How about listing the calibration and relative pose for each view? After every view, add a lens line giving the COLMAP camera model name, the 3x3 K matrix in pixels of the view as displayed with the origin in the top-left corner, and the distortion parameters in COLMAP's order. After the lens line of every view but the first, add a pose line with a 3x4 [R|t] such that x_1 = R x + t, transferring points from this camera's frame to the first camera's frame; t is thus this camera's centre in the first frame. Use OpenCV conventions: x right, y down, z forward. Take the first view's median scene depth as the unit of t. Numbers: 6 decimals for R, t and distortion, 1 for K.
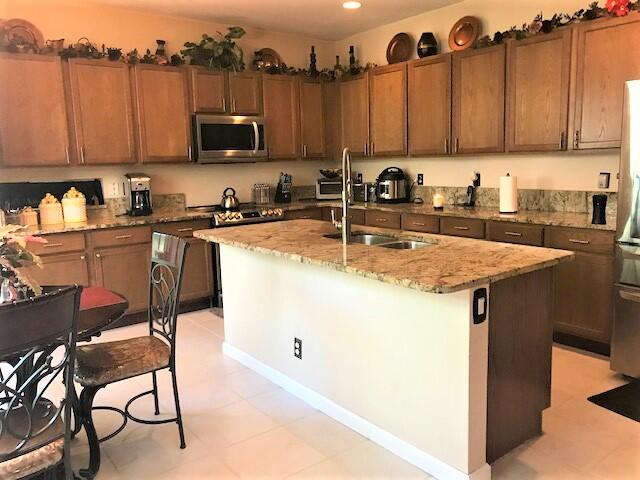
lens RADIAL K [[534.7, 0, 320.0], [0, 534.7, 240.0], [0, 0, 1]] dist [-0.013661, -0.015150]
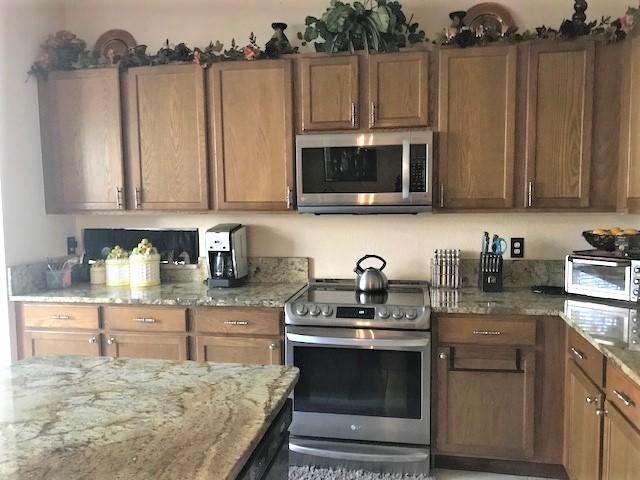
lens RADIAL K [[534.7, 0, 320.0], [0, 534.7, 240.0], [0, 0, 1]] dist [-0.013661, -0.015150]
pose [[0.668324, 0.078203, -0.739748, 0.231132], [-0.117187, 0.993109, -0.000885, -0.112494], [0.734582, 0.087280, 0.672883, 0.599265]]
